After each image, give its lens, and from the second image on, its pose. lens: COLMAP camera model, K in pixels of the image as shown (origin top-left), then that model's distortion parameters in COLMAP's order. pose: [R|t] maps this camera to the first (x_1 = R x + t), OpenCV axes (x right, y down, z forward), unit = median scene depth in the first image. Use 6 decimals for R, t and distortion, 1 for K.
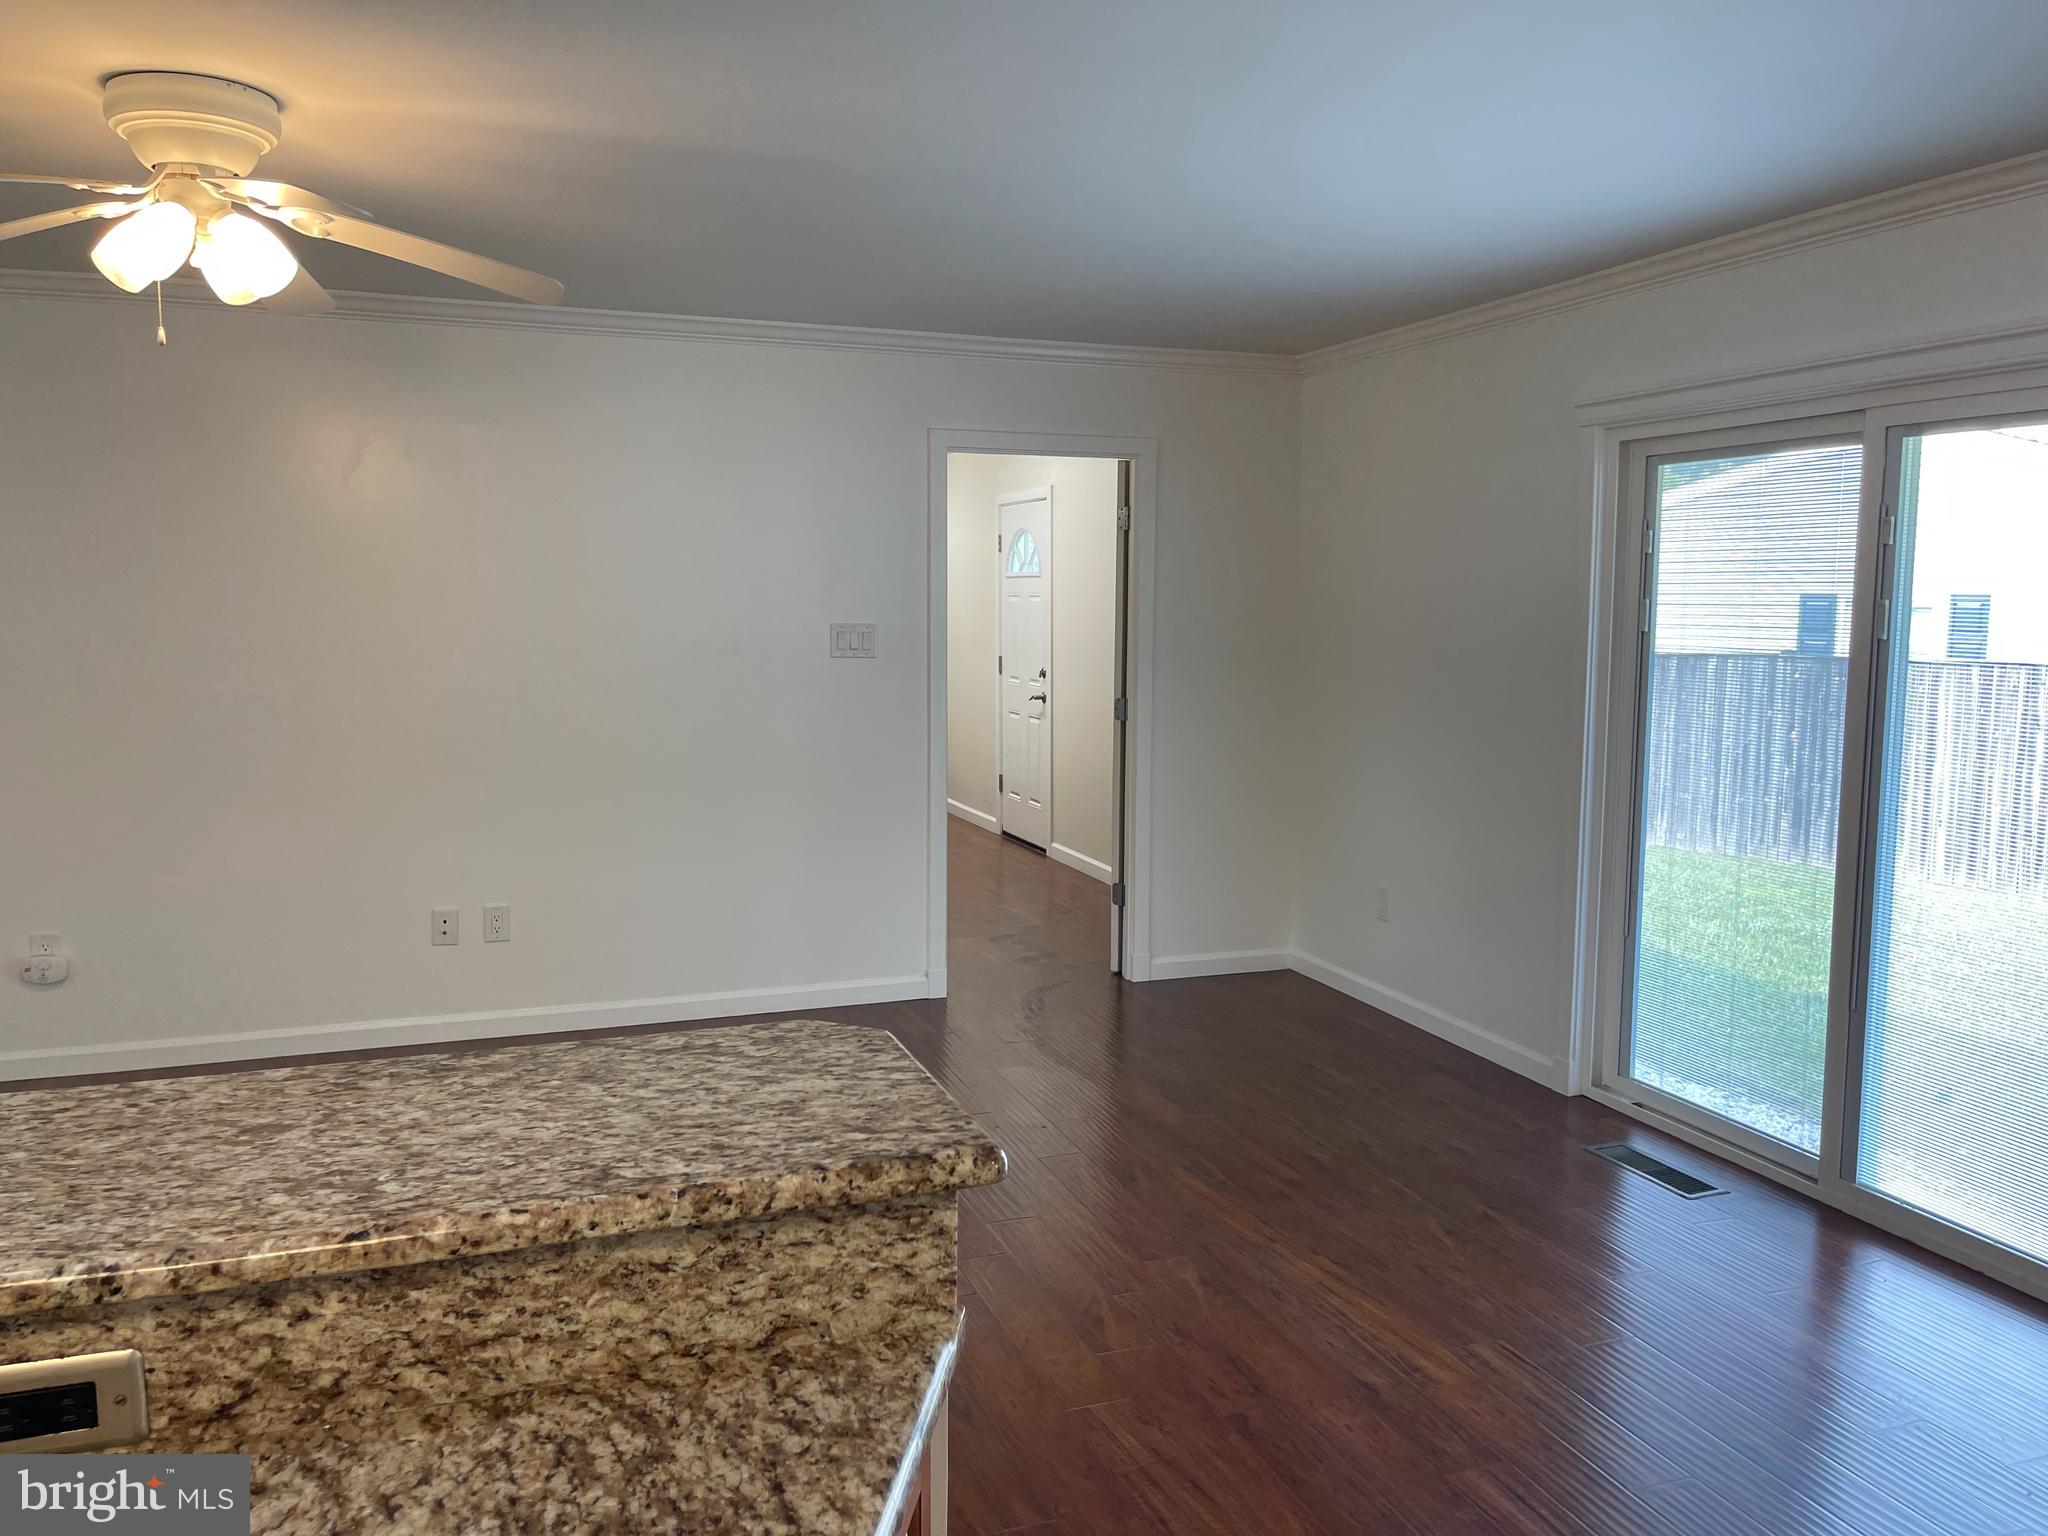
lens RADIAL K [[1542.9, 0, 1032.1], [0, 1542.9, 762.0], [0, 0, 1]] dist [0.073996, -0.088477]
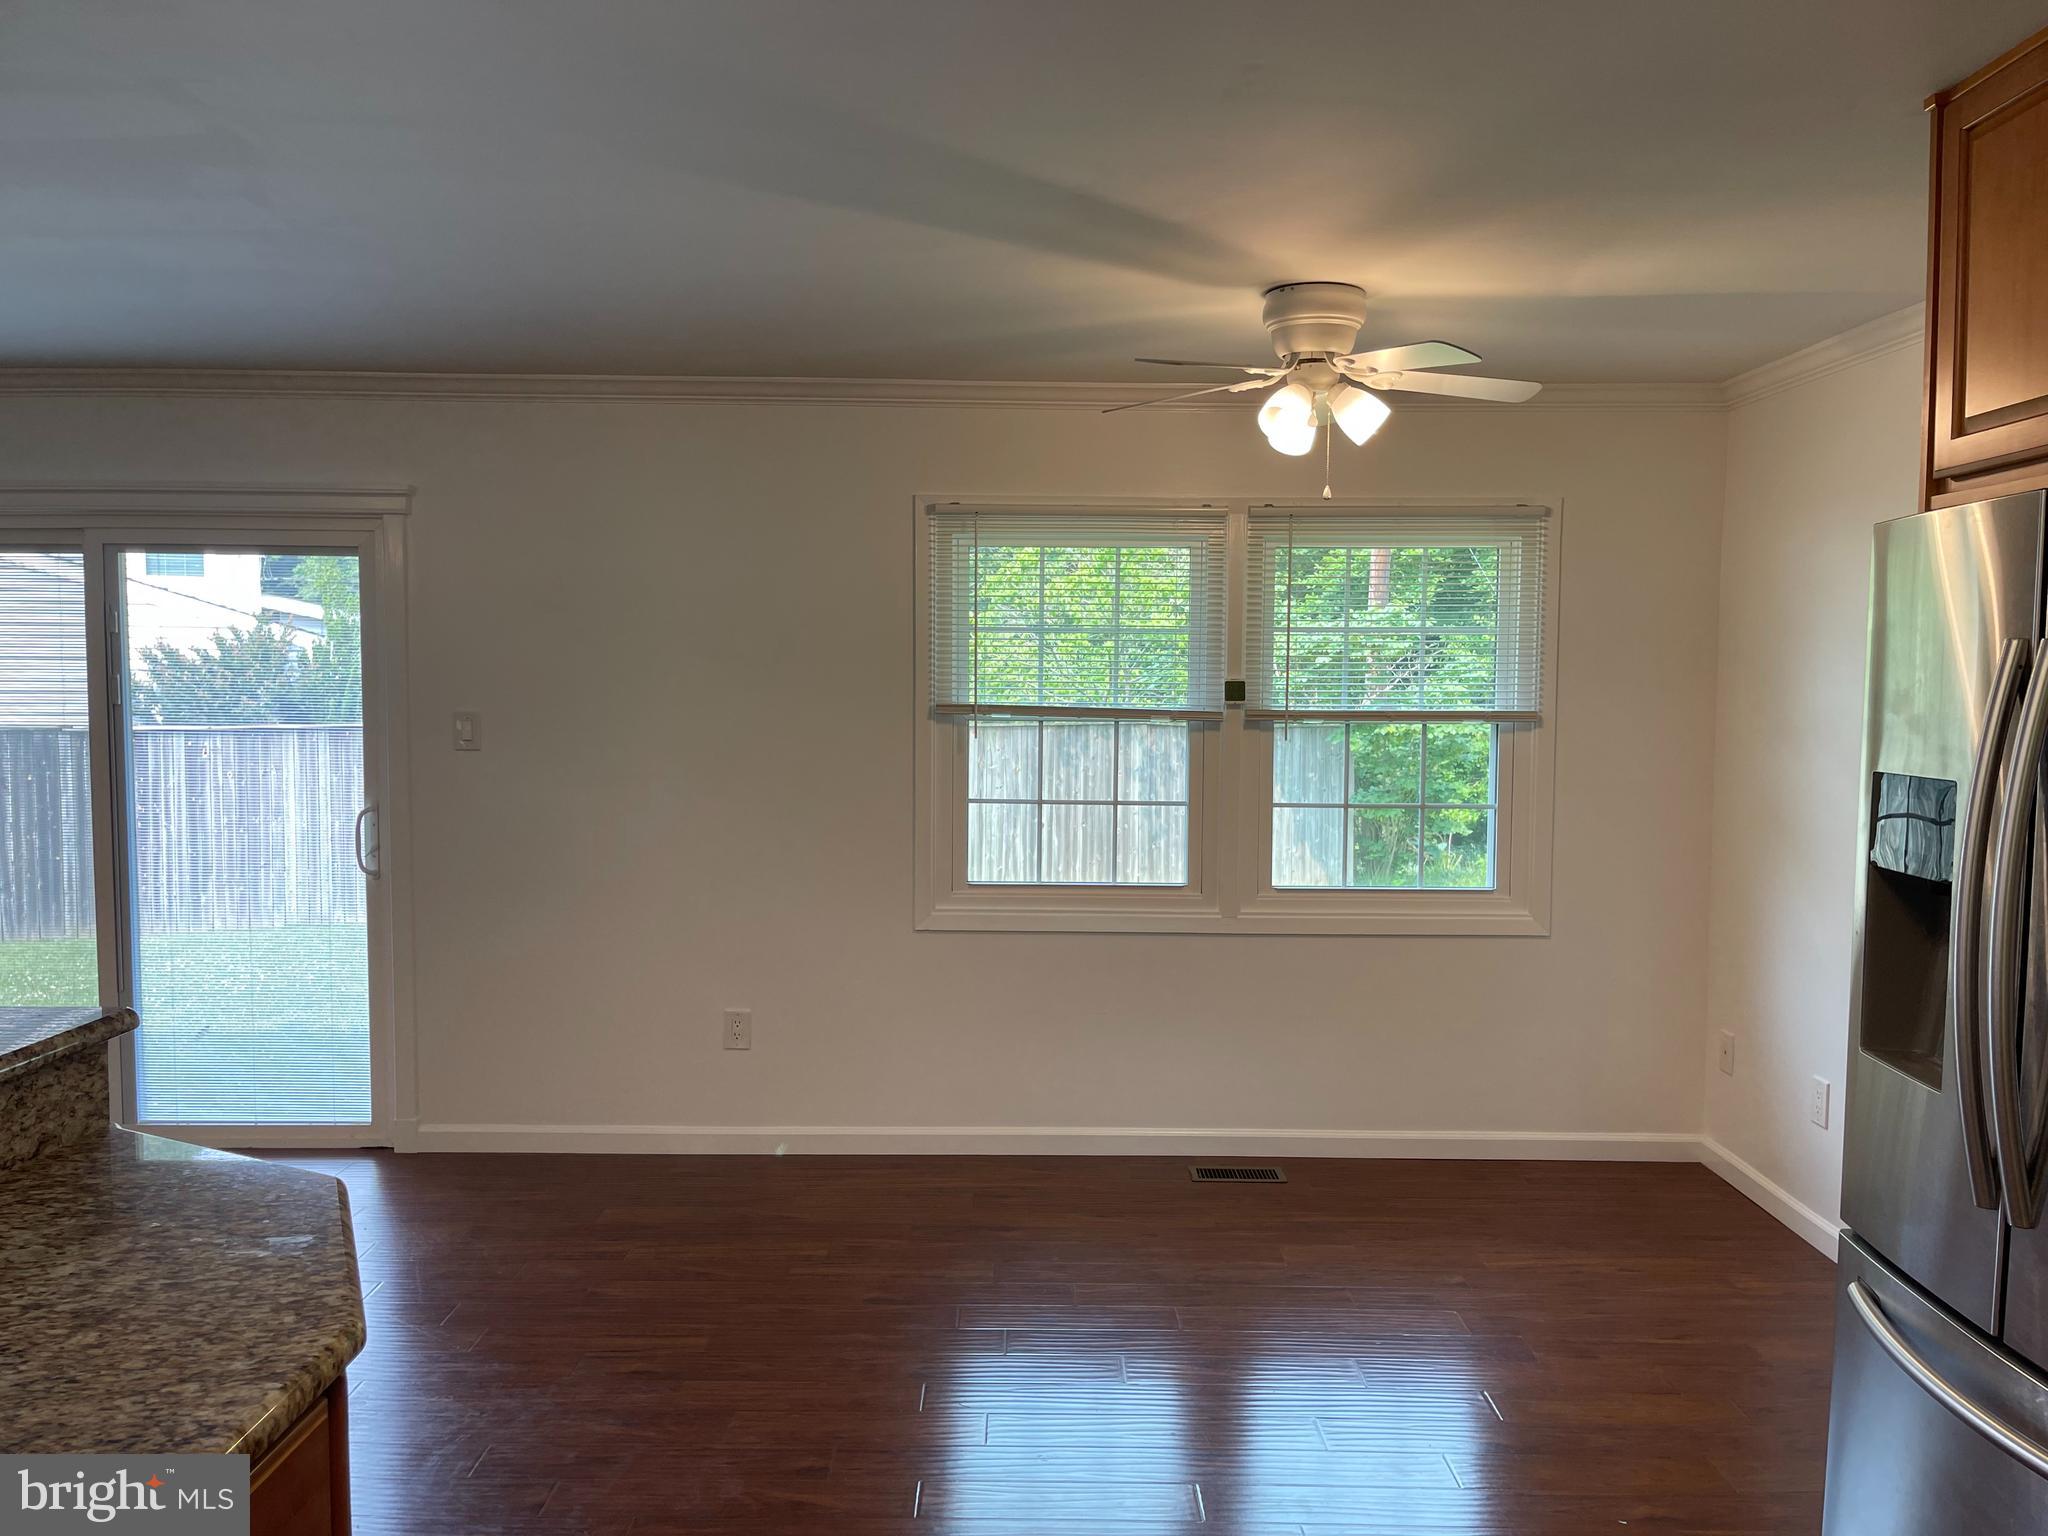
lens RADIAL K [[1542.9, 0, 1032.1], [0, 1542.9, 762.0], [0, 0, 1]] dist [0.073996, -0.088477]
pose [[0.341649, -0.057955, 0.938039, -0.560332], [0.100680, 0.994610, 0.024781, 0.019880], [-0.934419, 0.085975, 0.345643, -0.221614]]
